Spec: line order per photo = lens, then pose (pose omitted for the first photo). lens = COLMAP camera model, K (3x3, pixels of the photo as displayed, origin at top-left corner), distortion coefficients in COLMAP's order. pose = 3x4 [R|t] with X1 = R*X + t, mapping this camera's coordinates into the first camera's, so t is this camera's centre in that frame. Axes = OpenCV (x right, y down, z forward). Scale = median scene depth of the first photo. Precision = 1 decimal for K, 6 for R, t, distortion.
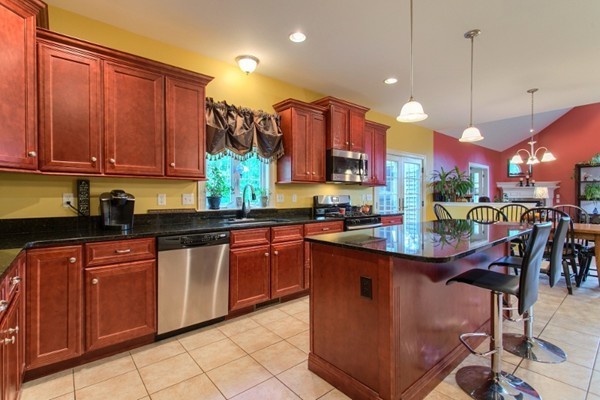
lens RADIAL K [[281.3, 0, 294.4], [0, 281.3, 199.4], [0, 0, 1]] dist [-0.003444, -0.000247]
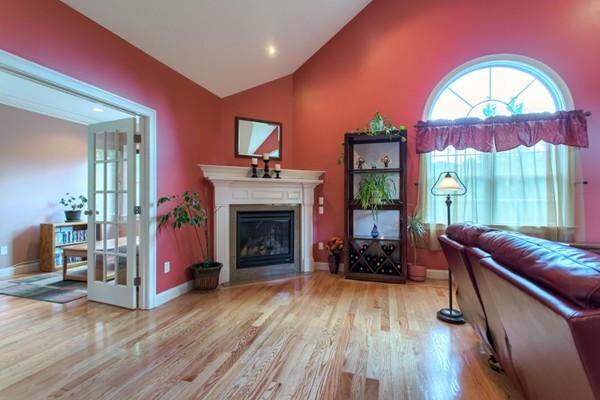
lens RADIAL K [[281.3, 0, 298.4], [0, 281.3, 197.7], [0, 0, 1]] dist [-0.003444, -0.000247]
pose [[0.828345, 0.013672, 0.560052, 0.634307], [-0.002817, 0.999791, -0.020241, -0.006355], [-0.560212, 0.015189, 0.828210, 0.615103]]
